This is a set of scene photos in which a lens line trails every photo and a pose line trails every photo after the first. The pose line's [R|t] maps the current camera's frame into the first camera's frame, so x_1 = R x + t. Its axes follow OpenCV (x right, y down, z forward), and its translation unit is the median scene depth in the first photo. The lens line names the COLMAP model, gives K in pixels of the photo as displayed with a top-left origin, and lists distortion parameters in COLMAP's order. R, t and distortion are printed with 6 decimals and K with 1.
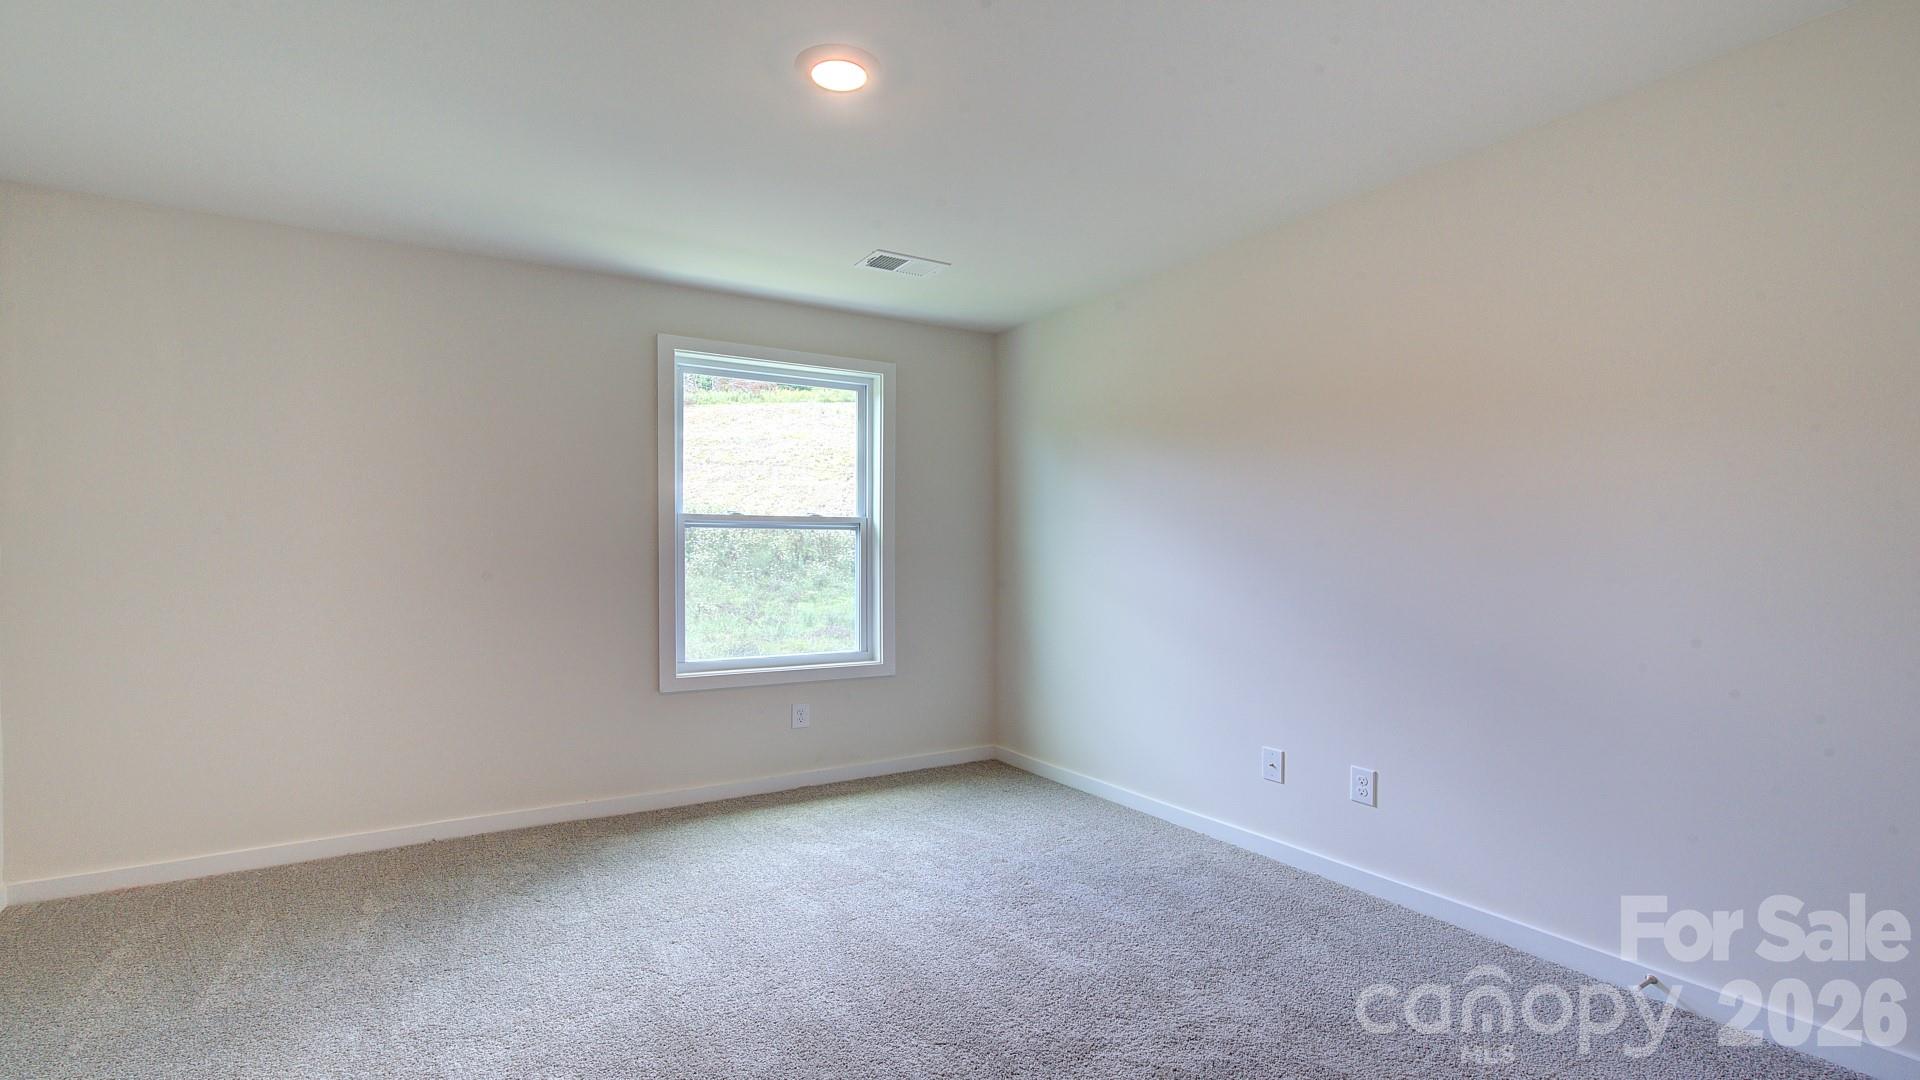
lens RADIAL K [[856.5, 0, 971.7], [0, 856.5, 553.8], [0, 0, 1]] dist [0.000887, -0.000122]
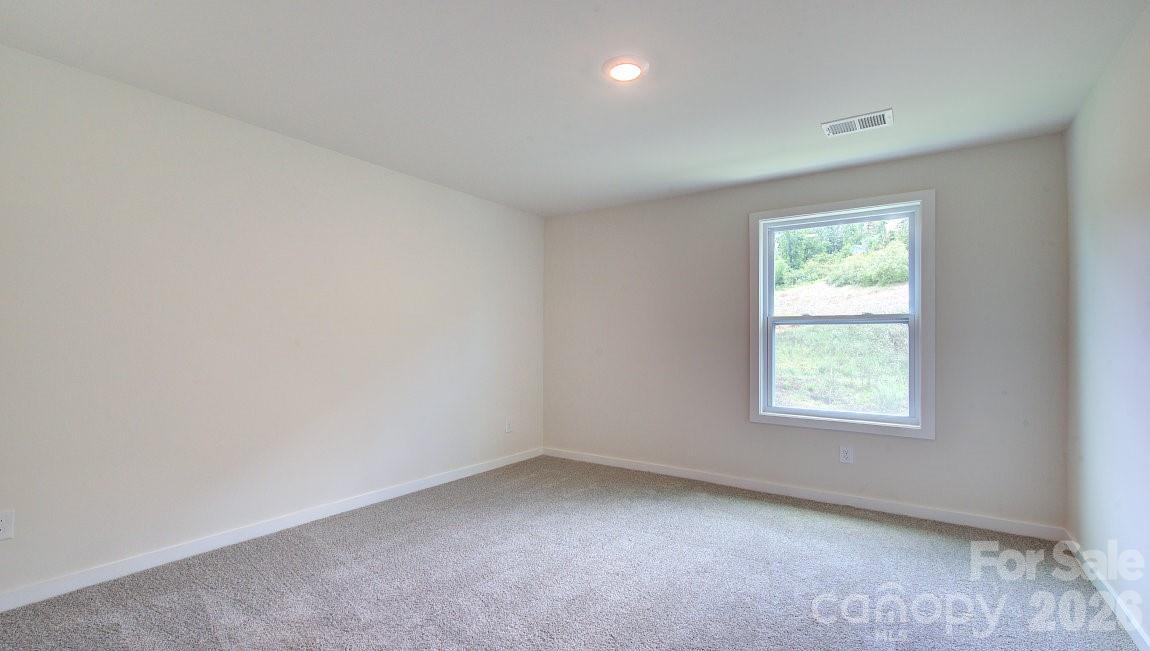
lens RADIAL K [[494.6, 0, 575.0], [0, 494.6, 325.5], [0, 0, 1]] dist [-0.001161, -0.000087]
pose [[0.421260, -0.023765, -0.906629, 0.374060], [-0.008945, 0.999499, -0.030356, 0.003437], [0.906896, 0.020898, 0.420836, 0.249463]]
